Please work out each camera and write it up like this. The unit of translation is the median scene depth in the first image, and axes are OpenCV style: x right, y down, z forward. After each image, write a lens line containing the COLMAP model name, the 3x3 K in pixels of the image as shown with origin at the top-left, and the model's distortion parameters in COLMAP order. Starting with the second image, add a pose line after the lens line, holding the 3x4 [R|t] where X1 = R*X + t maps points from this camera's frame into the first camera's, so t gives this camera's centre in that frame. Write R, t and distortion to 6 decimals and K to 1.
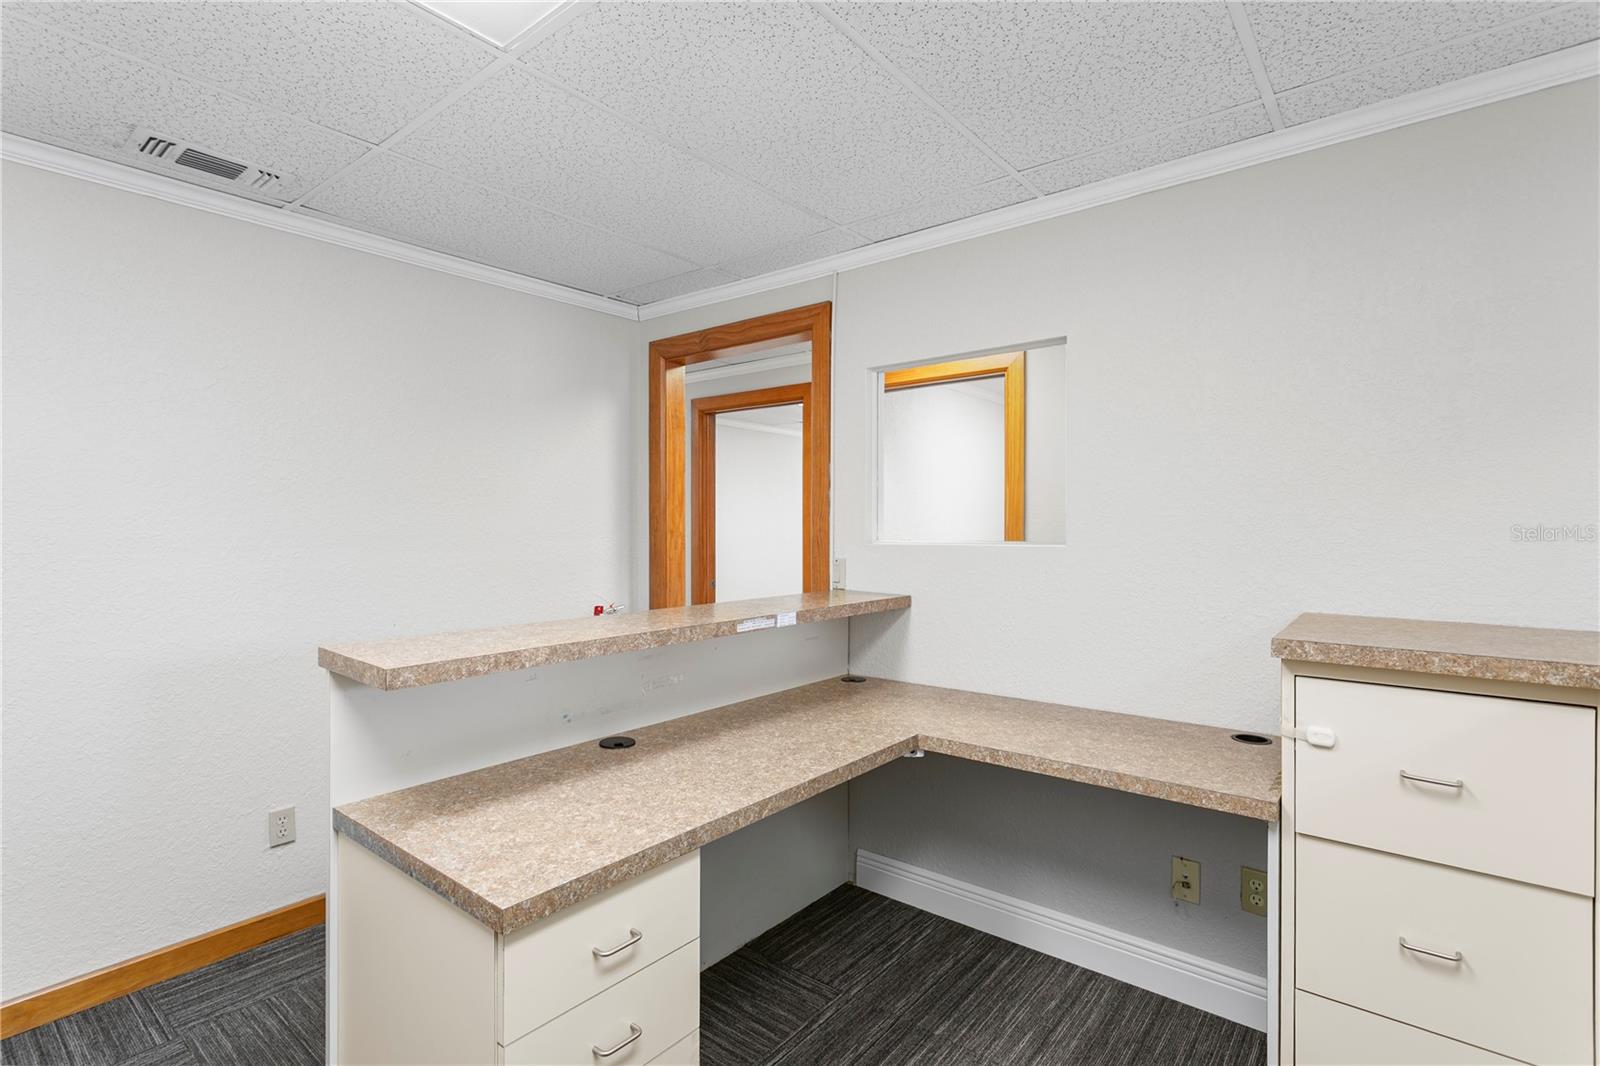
lens RADIAL K [[754.3, 0, 800.0], [0, 754.3, 533.0], [0, 0, 1]] dist [0.000384, 0.000154]
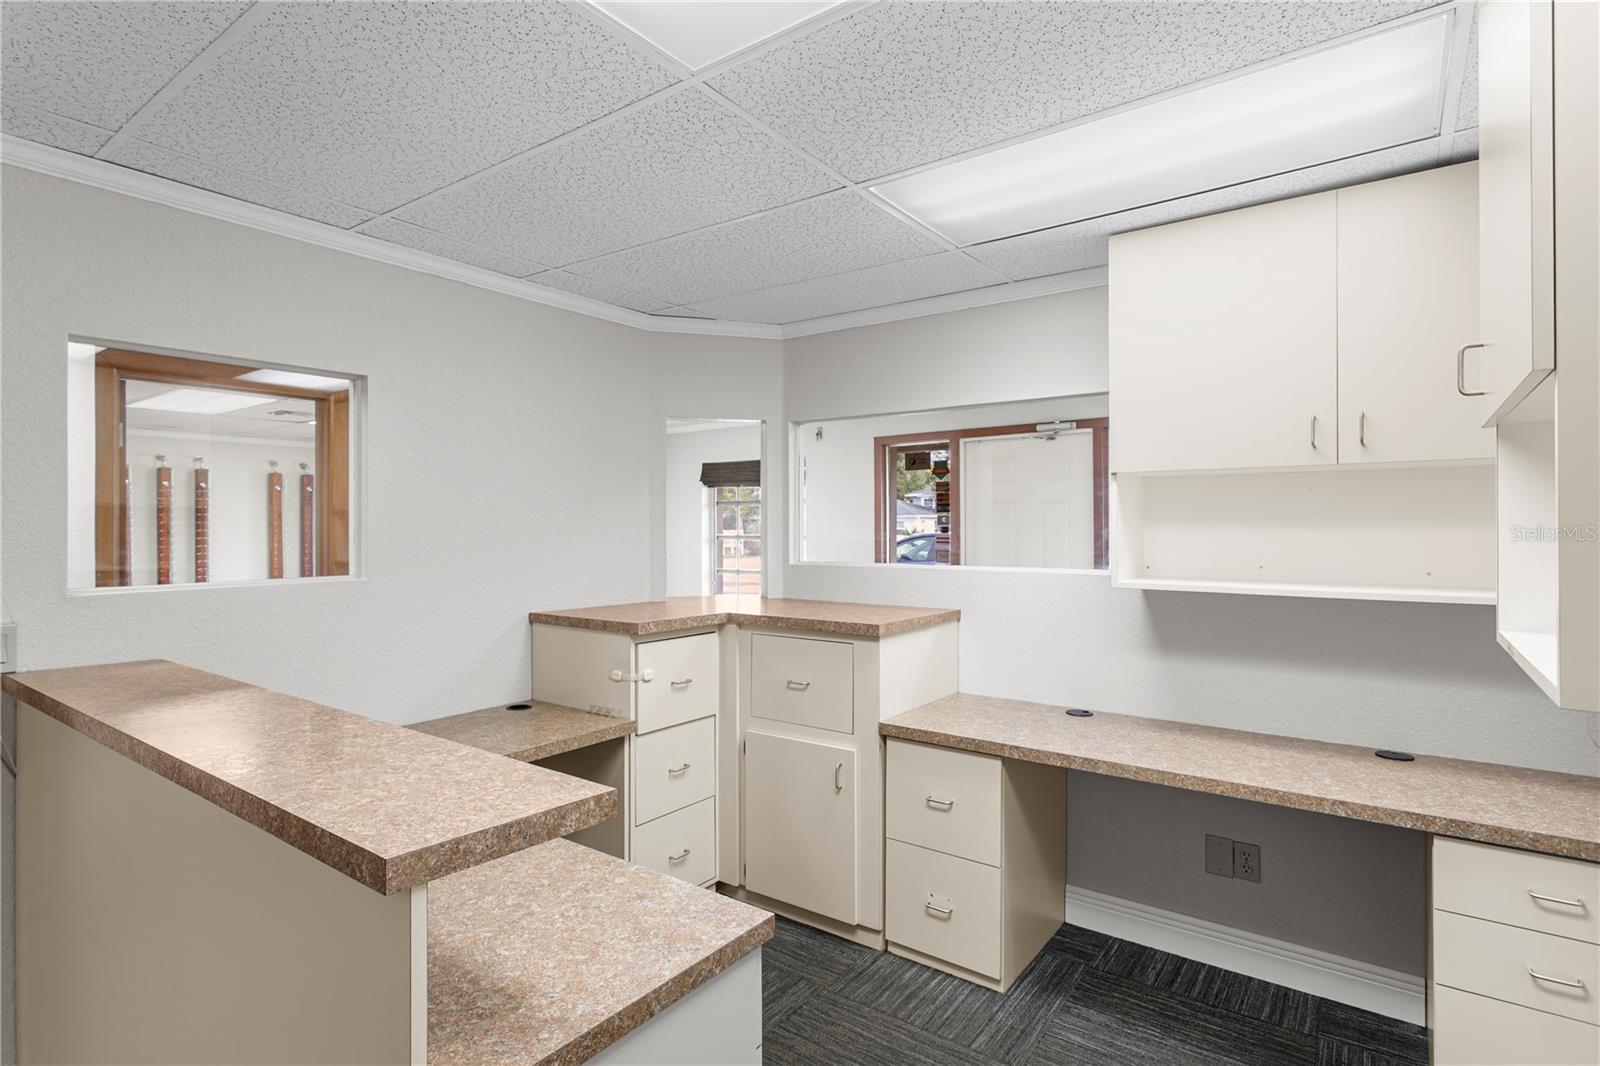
lens RADIAL K [[844.8, 0, 800.0], [0, 844.8, 533.0], [0, 0, 1]] dist [-0.006367, -0.000384]
pose [[-0.077646, -0.005392, 0.996966, -1.309400], [-0.003264, 0.999981, 0.005154, -0.070460], [-0.996976, -0.002854, -0.077662, 0.828515]]
